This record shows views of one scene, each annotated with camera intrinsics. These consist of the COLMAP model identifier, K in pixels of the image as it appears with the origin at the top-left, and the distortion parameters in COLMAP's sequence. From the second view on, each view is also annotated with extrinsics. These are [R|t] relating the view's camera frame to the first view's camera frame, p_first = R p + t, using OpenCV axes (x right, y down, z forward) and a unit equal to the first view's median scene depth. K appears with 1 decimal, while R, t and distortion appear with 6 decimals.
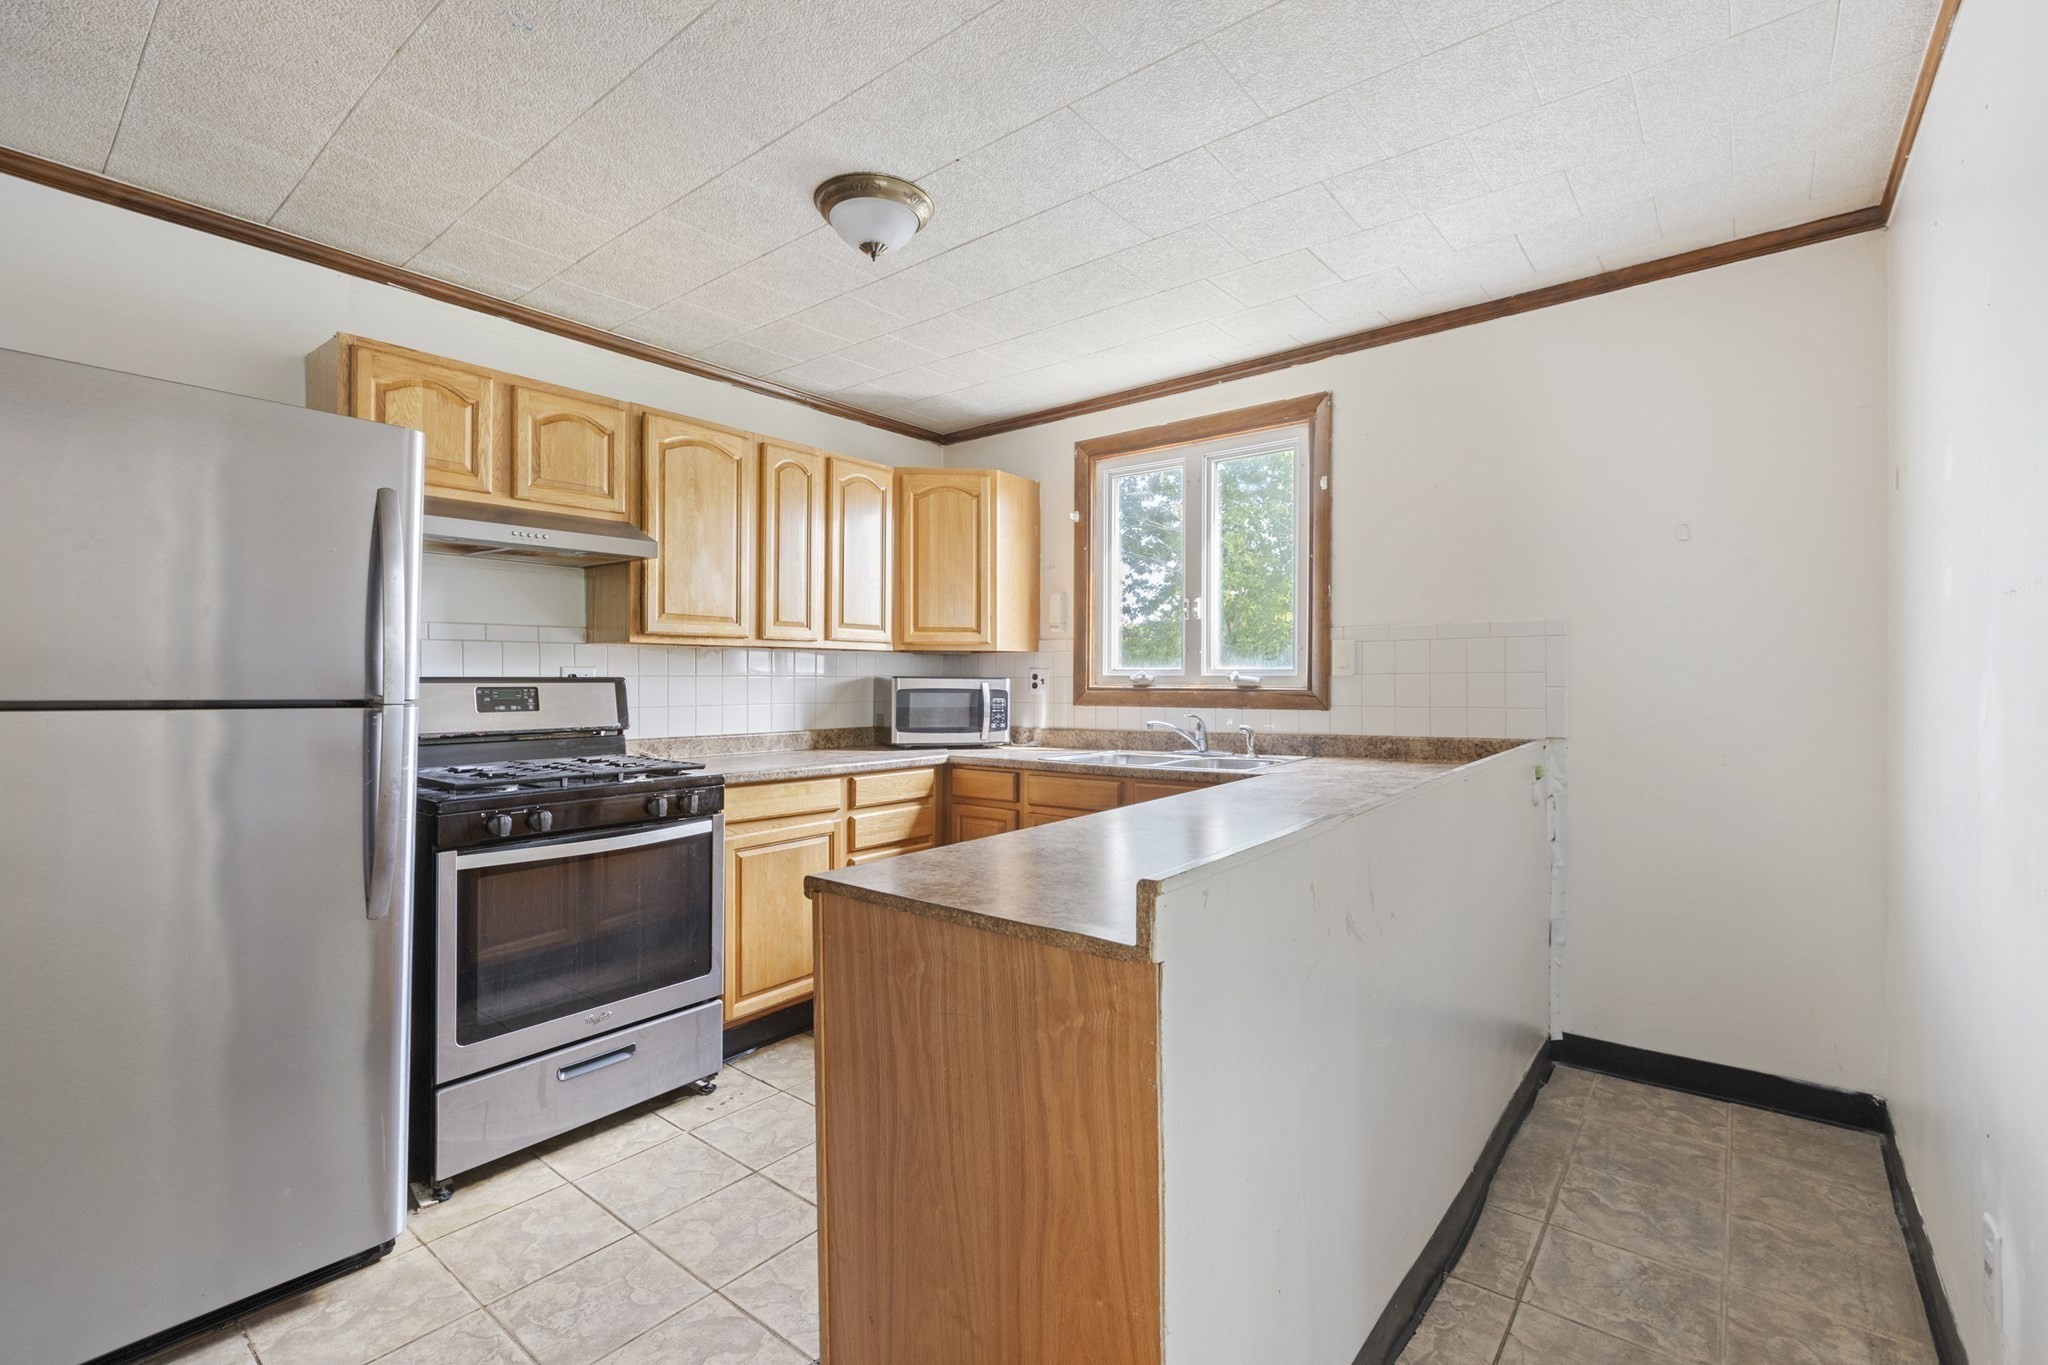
lens RADIAL K [[934.1, 0, 1014.2], [0, 934.1, 676.3], [0, 0, 1]] dist [-0.000038, 0.000493]
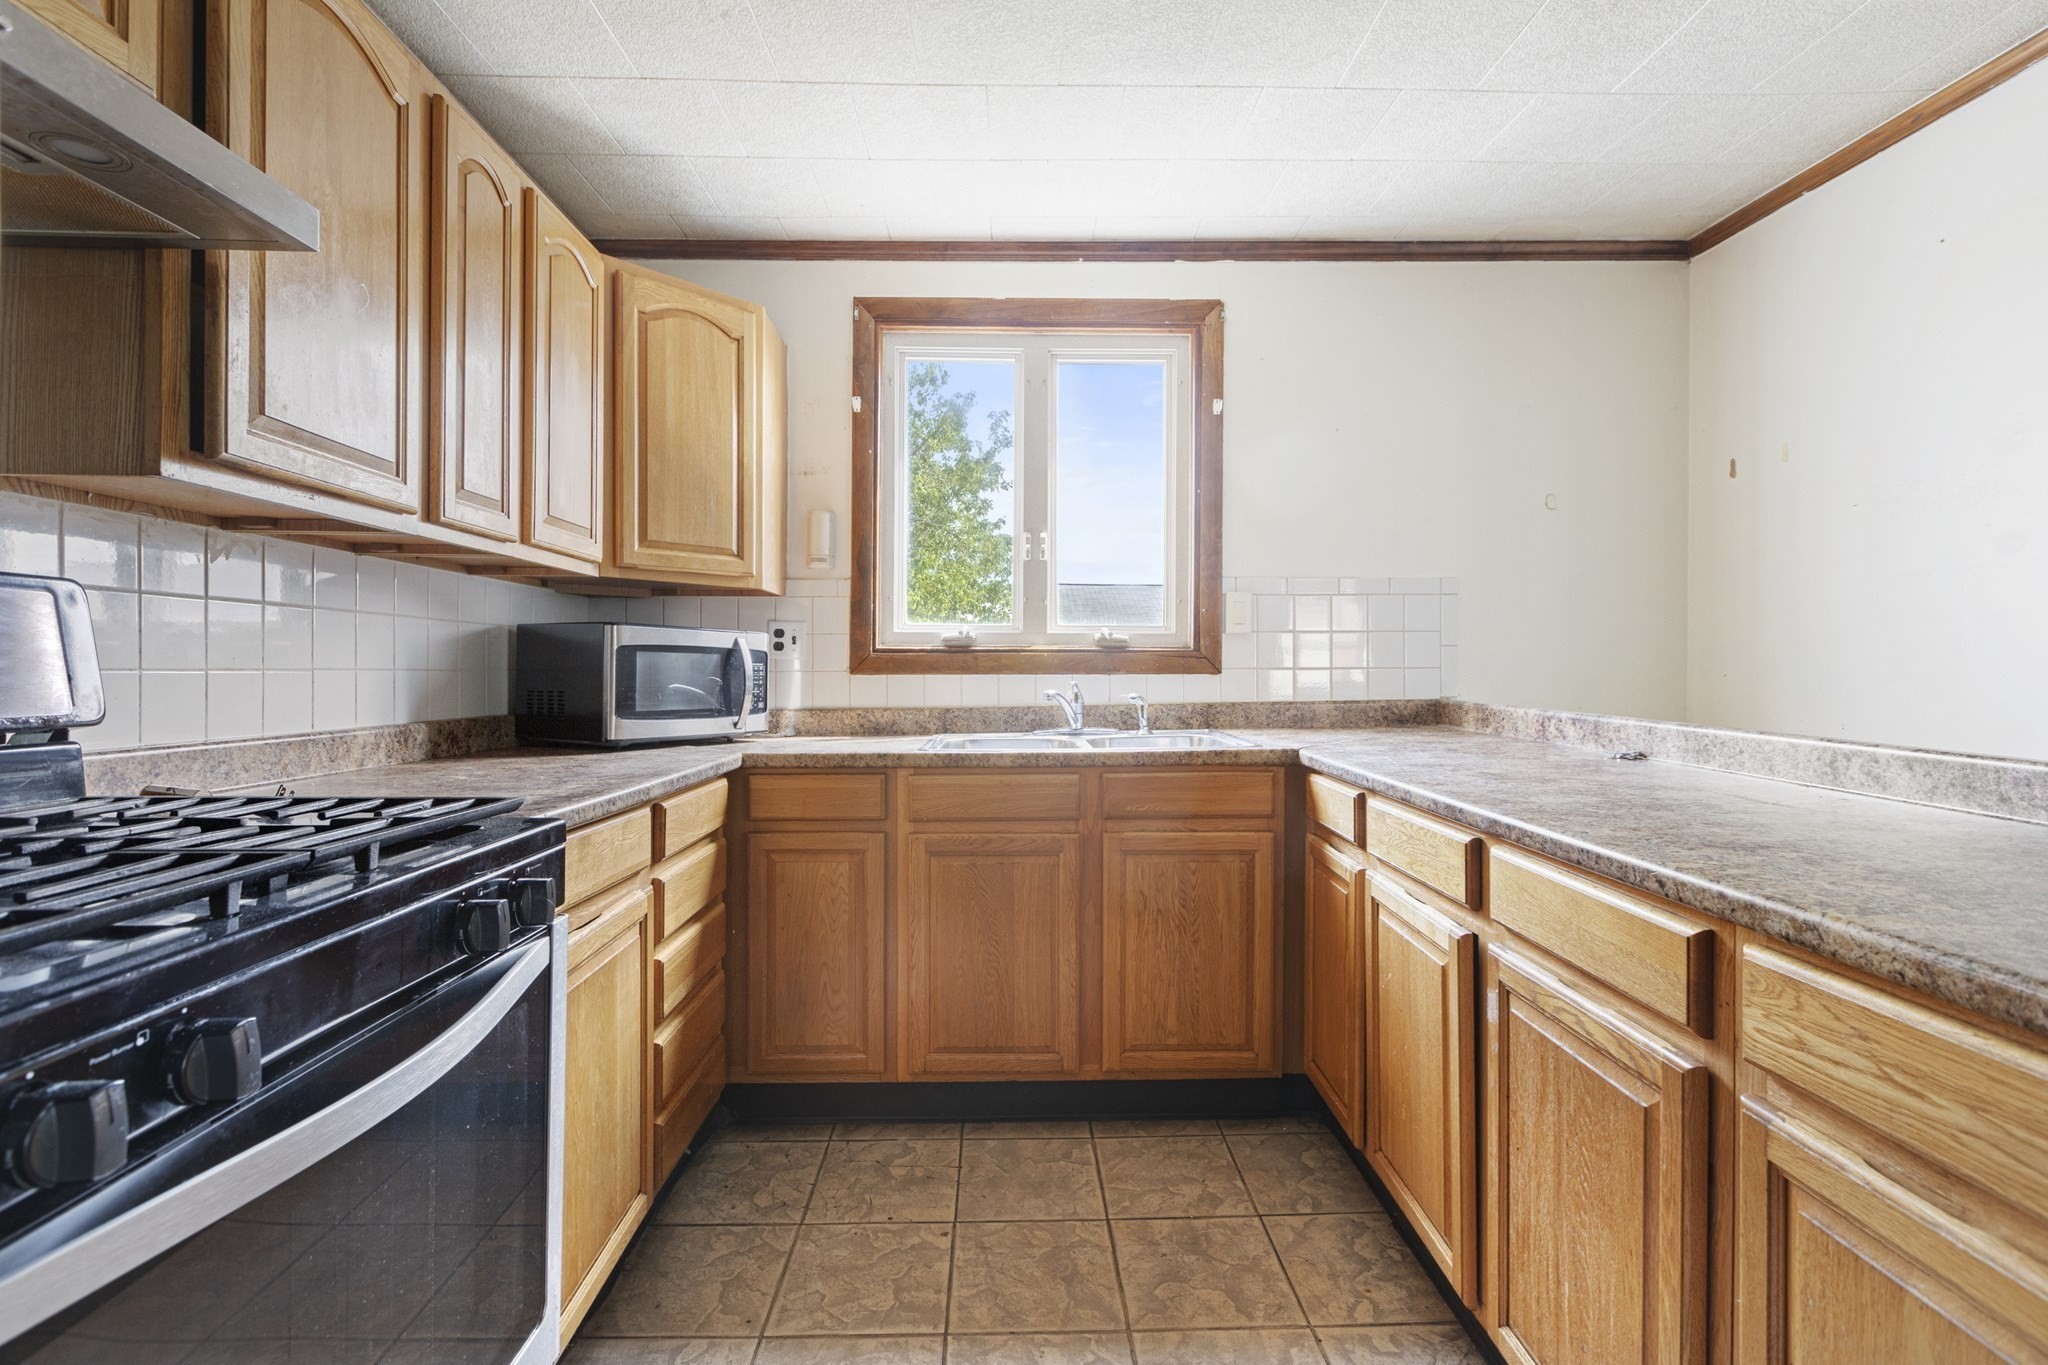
lens RADIAL K [[934.1, 0, 1031.3], [0, 934.1, 675.7], [0, 0, 1]] dist [-0.000038, 0.000493]
pose [[0.755441, -0.002507, 0.655212, -0.306349], [-0.004312, 0.999952, 0.008798, 0.026687], [-0.655203, -0.009472, 0.755394, 0.401908]]
